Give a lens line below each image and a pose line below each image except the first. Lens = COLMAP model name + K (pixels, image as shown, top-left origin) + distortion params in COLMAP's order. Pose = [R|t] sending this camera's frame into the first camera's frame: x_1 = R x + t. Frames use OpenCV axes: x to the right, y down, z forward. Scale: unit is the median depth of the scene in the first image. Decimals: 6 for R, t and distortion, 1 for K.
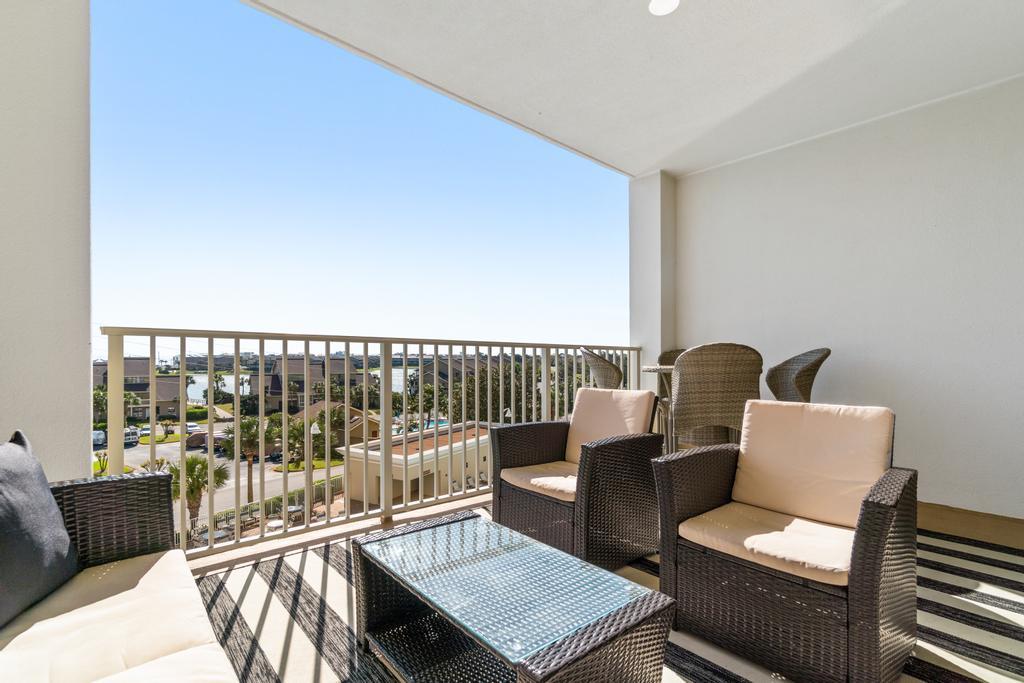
lens RADIAL K [[468.5, 0, 511.1], [0, 468.5, 378.2], [0, 0, 1]] dist [-0.000293, 0.000028]
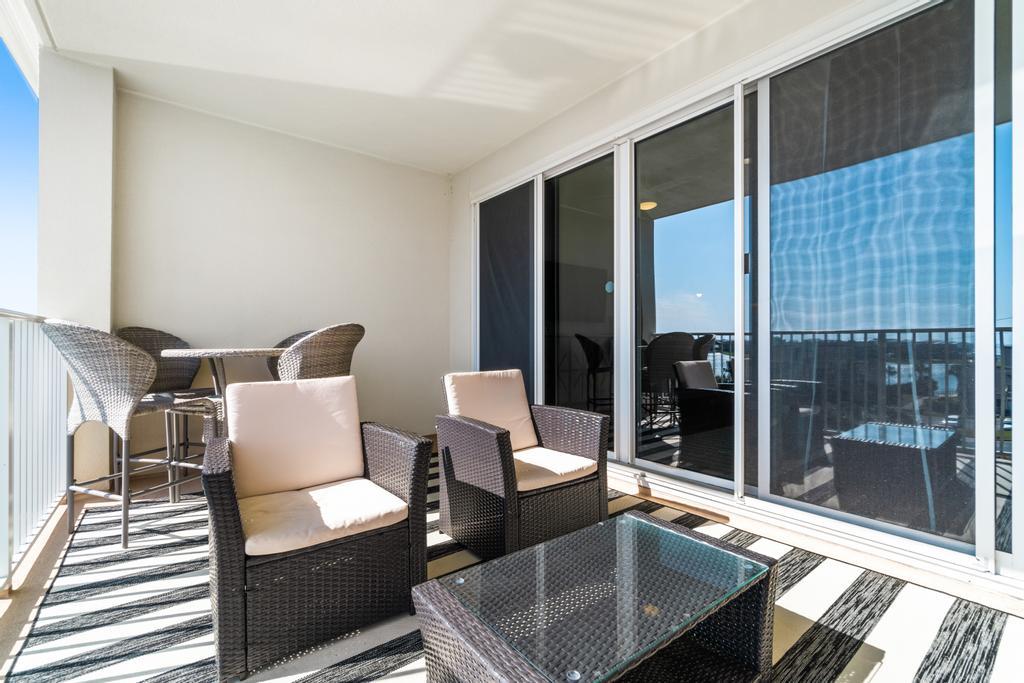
lens RADIAL K [[450.4, 0, 506.2], [0, 450.4, 343.0], [0, 0, 1]] dist [-0.002438, -0.000032]
pose [[0.082246, 0.004795, 0.996601, -0.472863], [0.028700, 0.999562, -0.007177, -0.018681], [-0.996199, 0.029193, 0.082072, 0.587162]]
